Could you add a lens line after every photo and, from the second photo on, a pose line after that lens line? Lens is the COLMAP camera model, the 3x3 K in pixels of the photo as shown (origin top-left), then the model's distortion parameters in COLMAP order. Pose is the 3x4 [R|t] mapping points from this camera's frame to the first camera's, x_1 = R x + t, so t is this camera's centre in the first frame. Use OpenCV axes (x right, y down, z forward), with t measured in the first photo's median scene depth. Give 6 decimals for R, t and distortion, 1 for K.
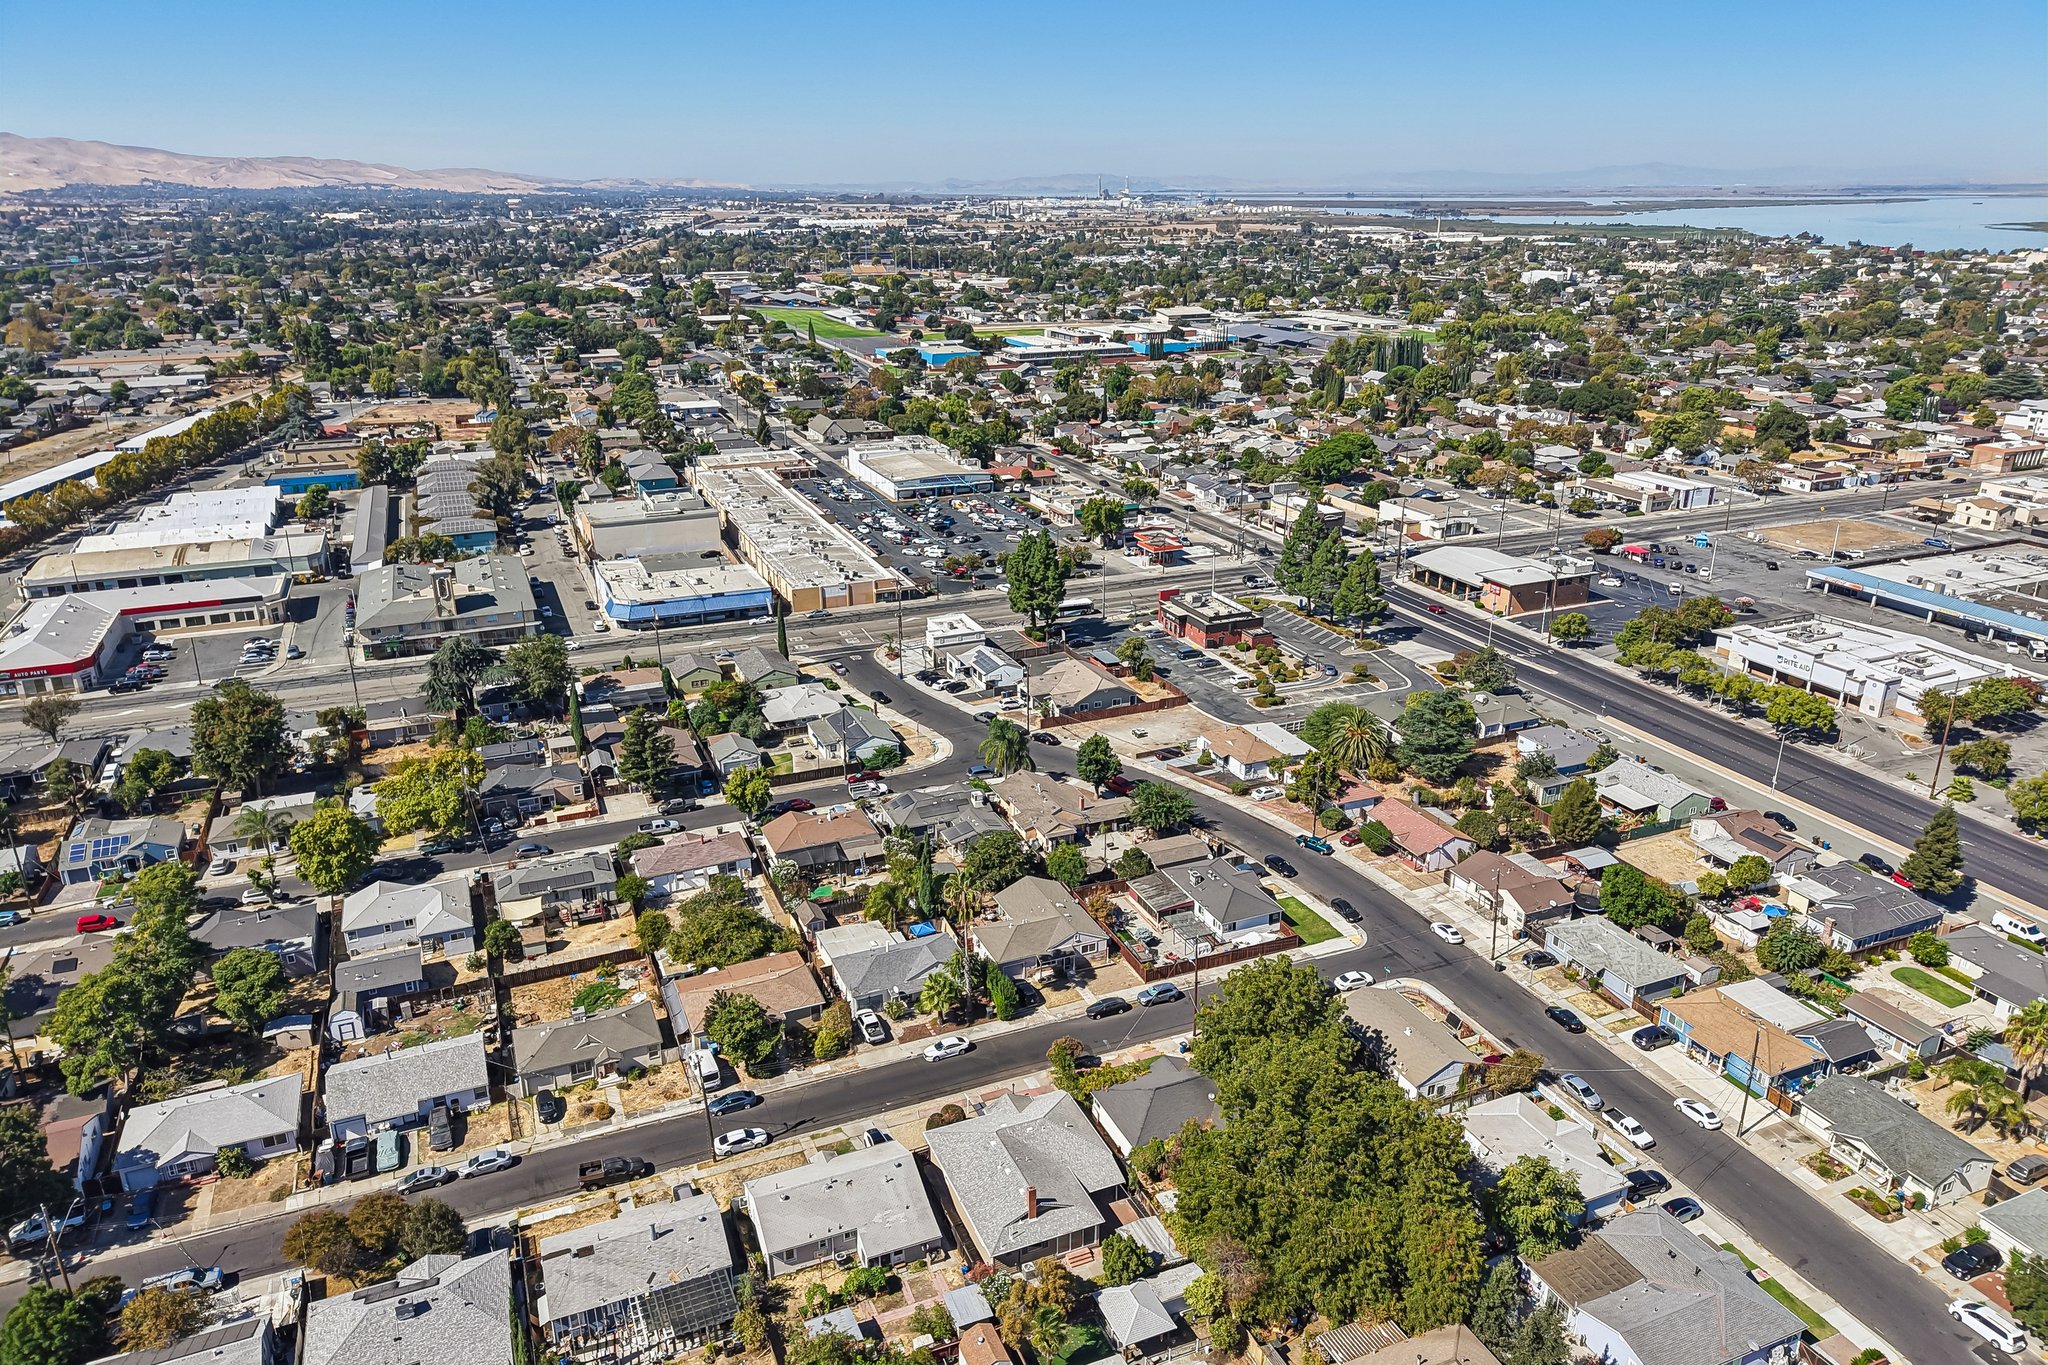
lens RADIAL K [[1375.2, 0, 1024.0], [0, 1375.2, 682.5], [0, 0, 1]] dist [0.102934, -0.164551]
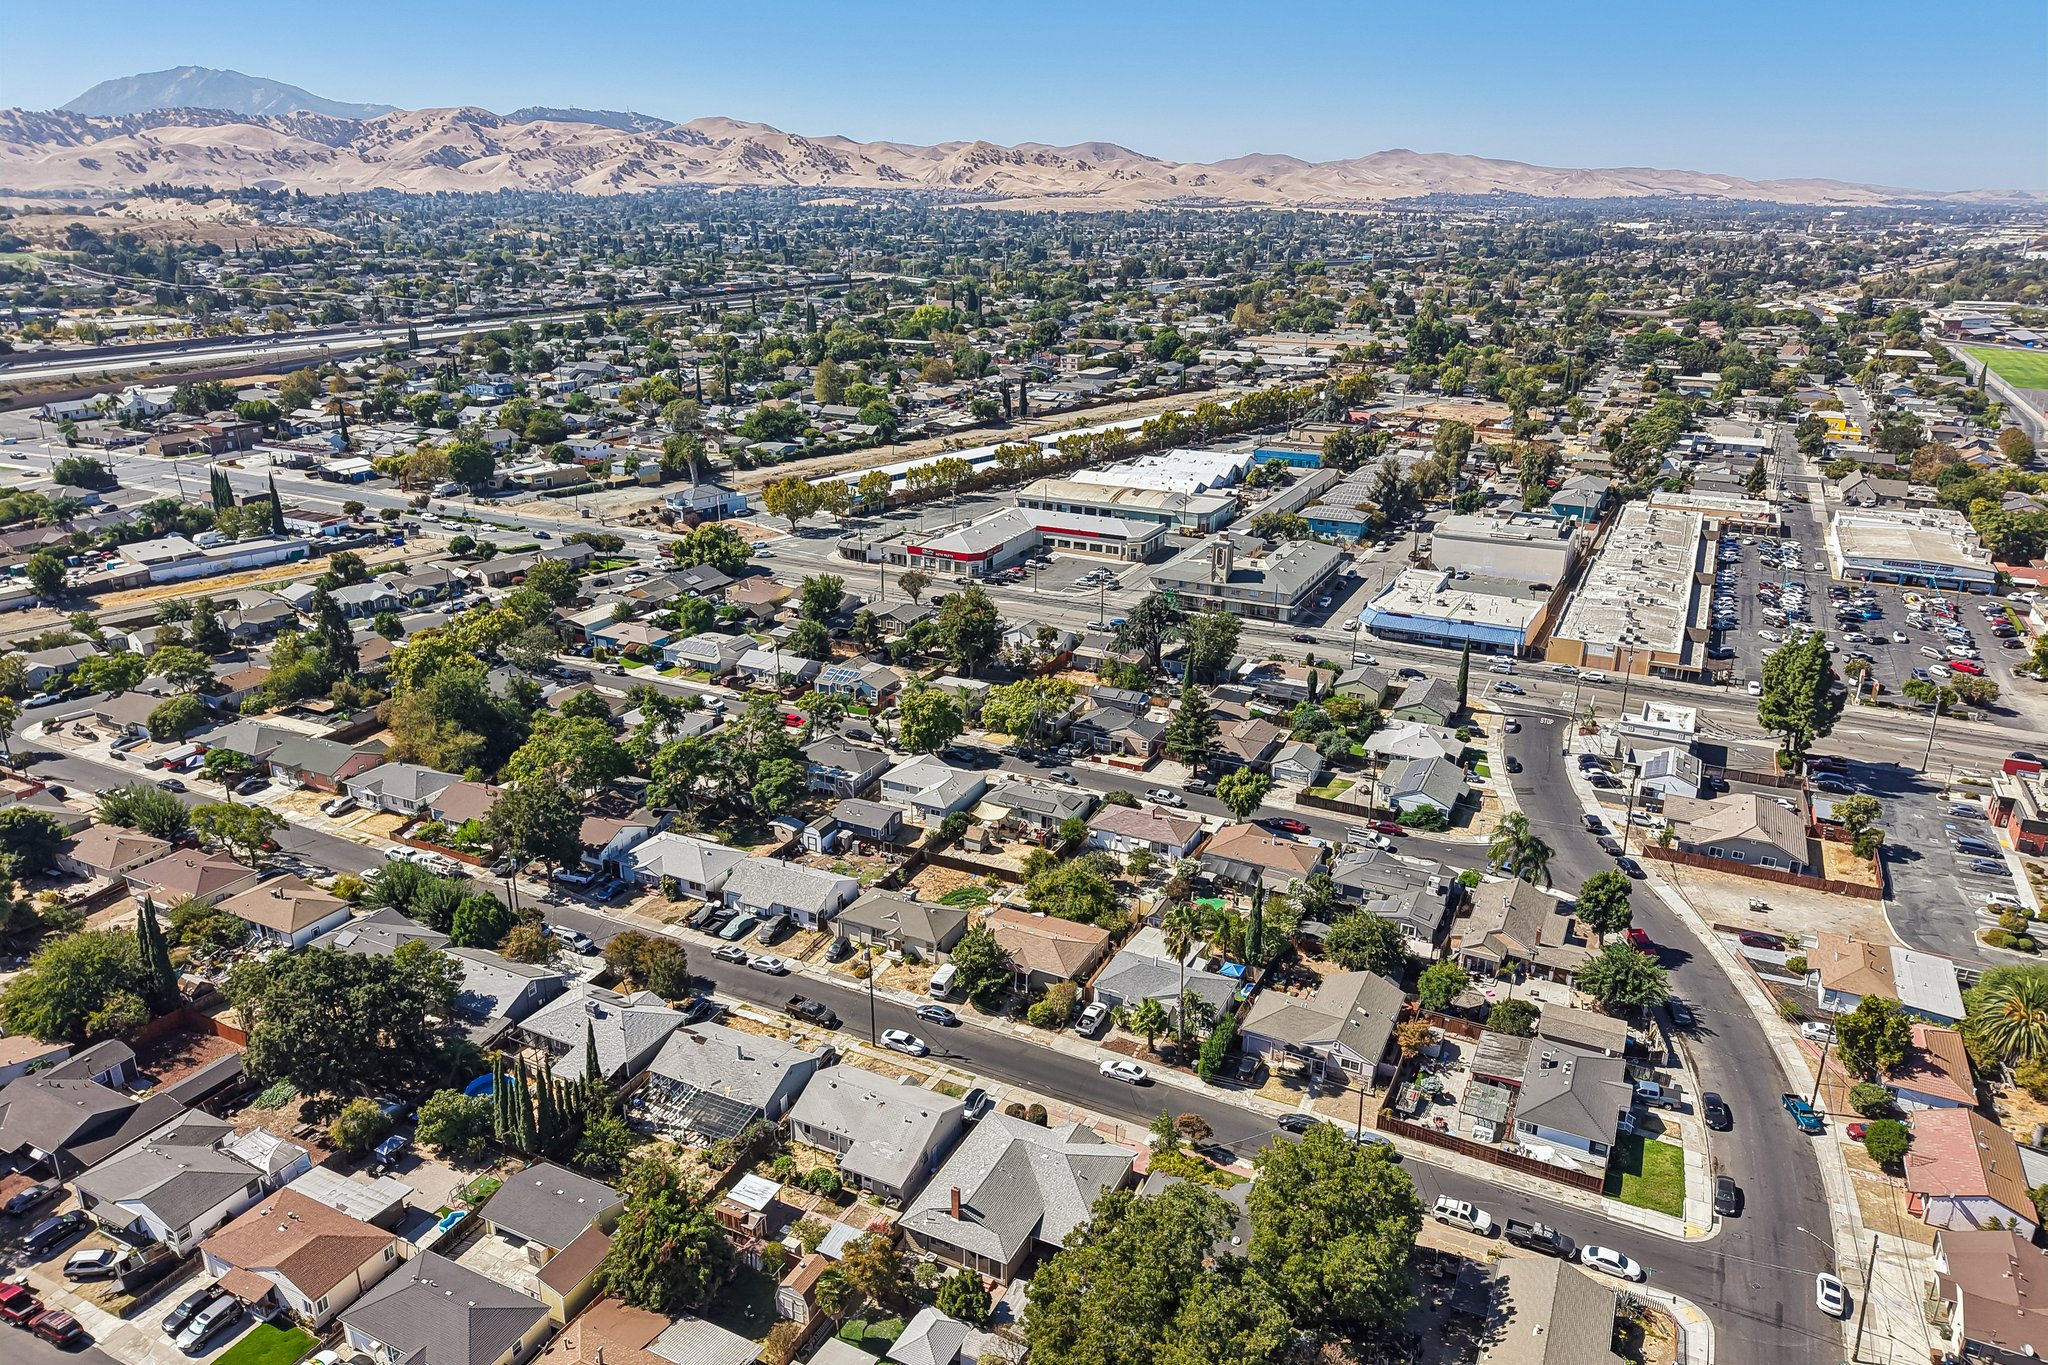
lens RADIAL K [[1375.2, 0, 1024.0], [0, 1375.2, 682.5], [0, 0, 1]] dist [0.102934, -0.164551]
pose [[0.649208, 0.262964, -0.713708, 0.482368], [-0.268755, 0.957114, 0.108180, -0.079202], [0.711548, 0.121581, 0.692039, 0.216803]]
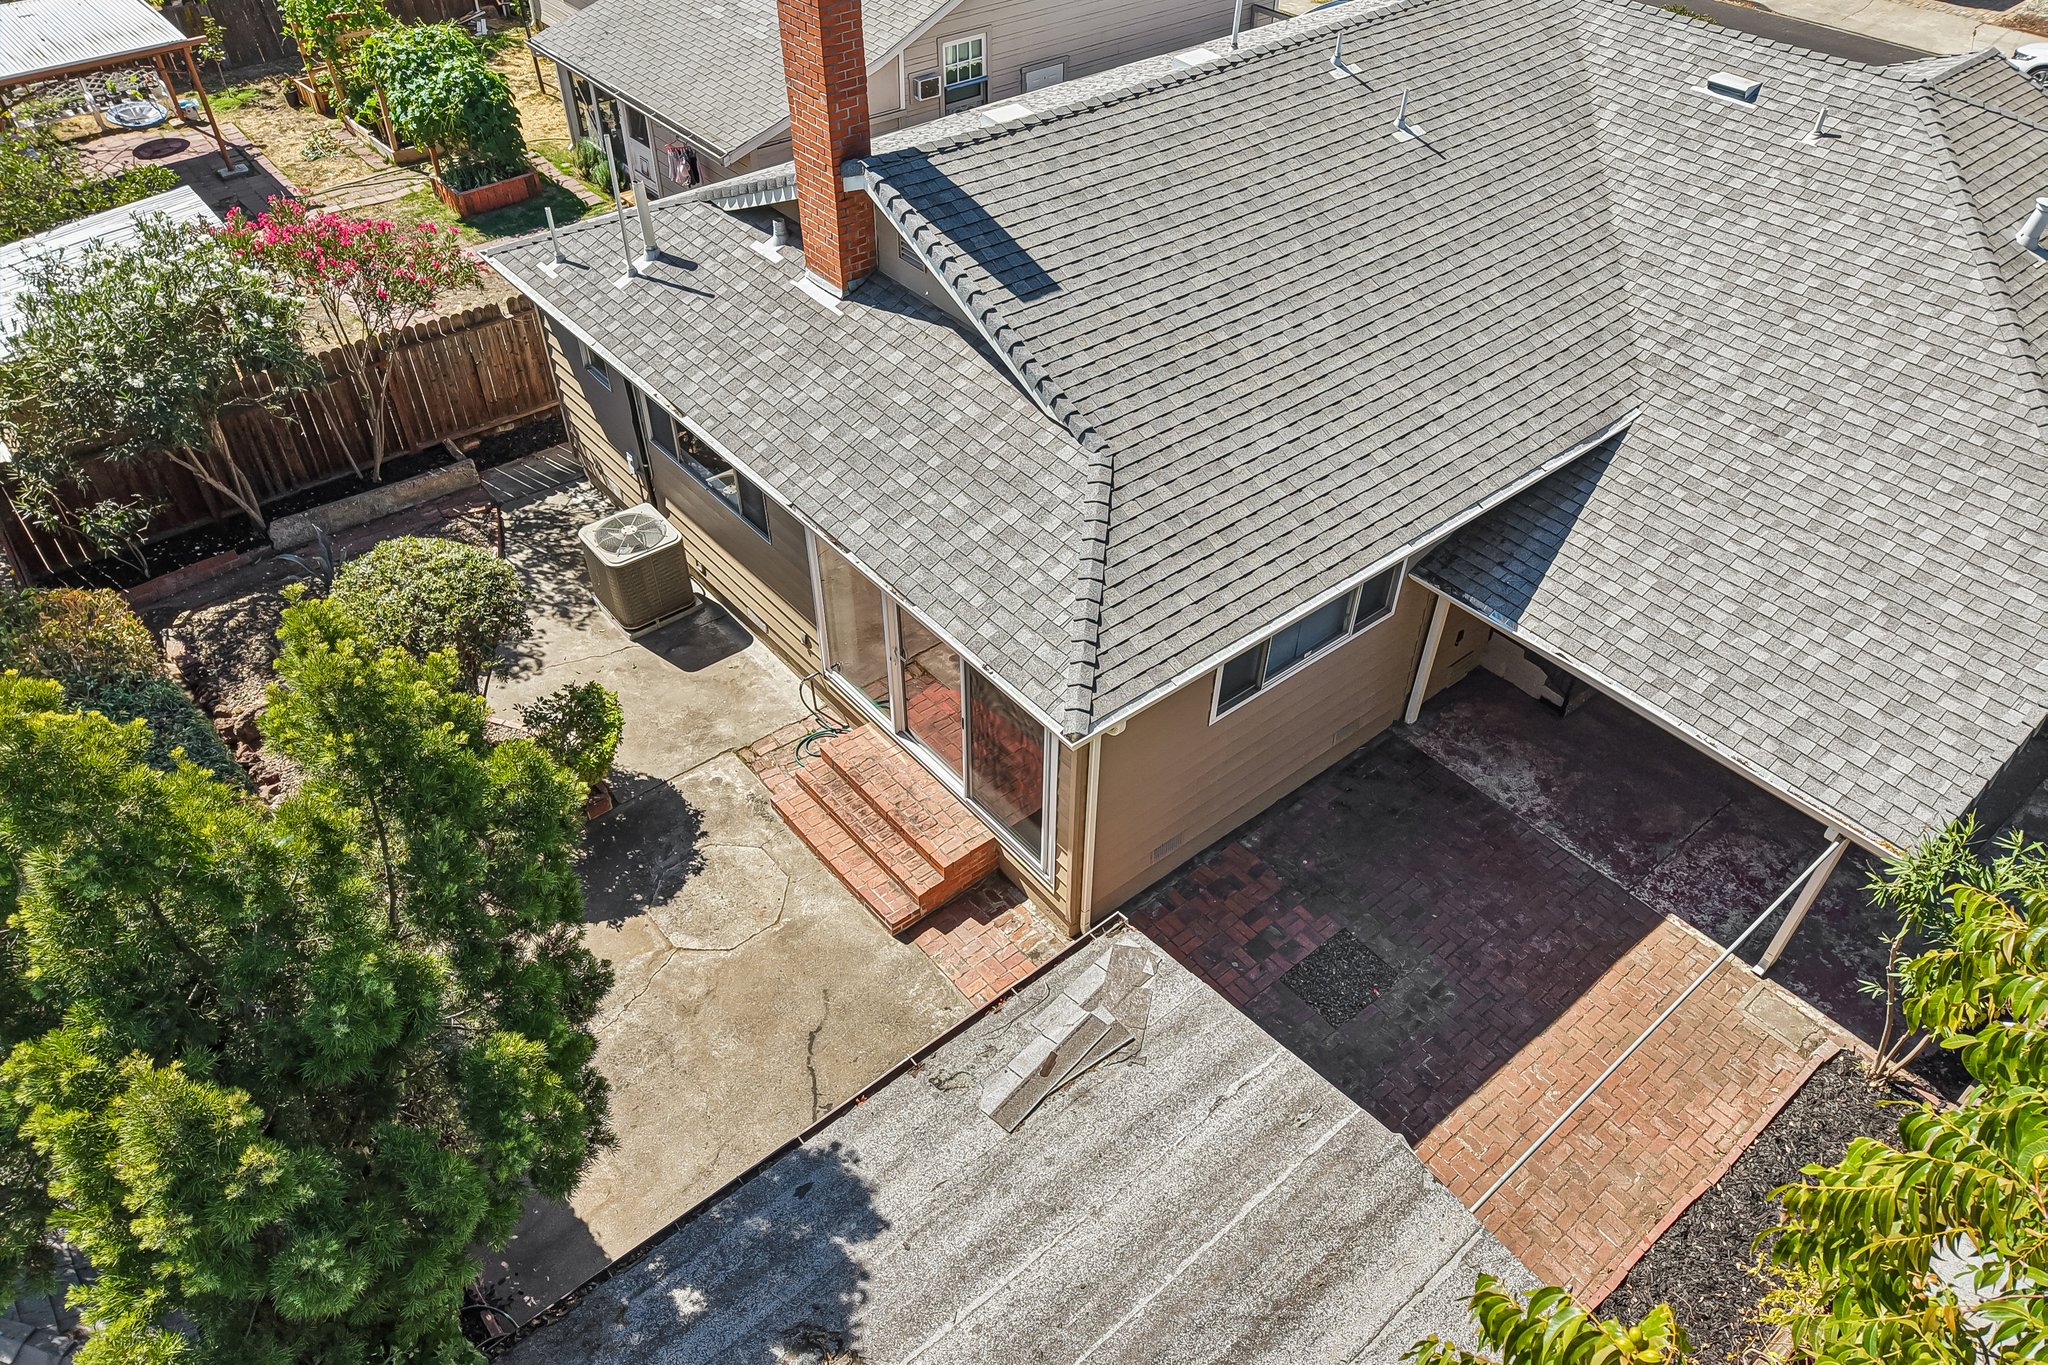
lens RADIAL K [[1397.1, 0, 1025.6], [0, 1397.1, 689.5], [0, 0, 1]] dist [0.019994, -0.005327]
pose [[0.285793, 0.639107, -0.714048, 0.086587], [-0.340383, 0.764239, 0.547793, 0.251452], [0.895802, 0.086494, 0.435956, 0.713122]]
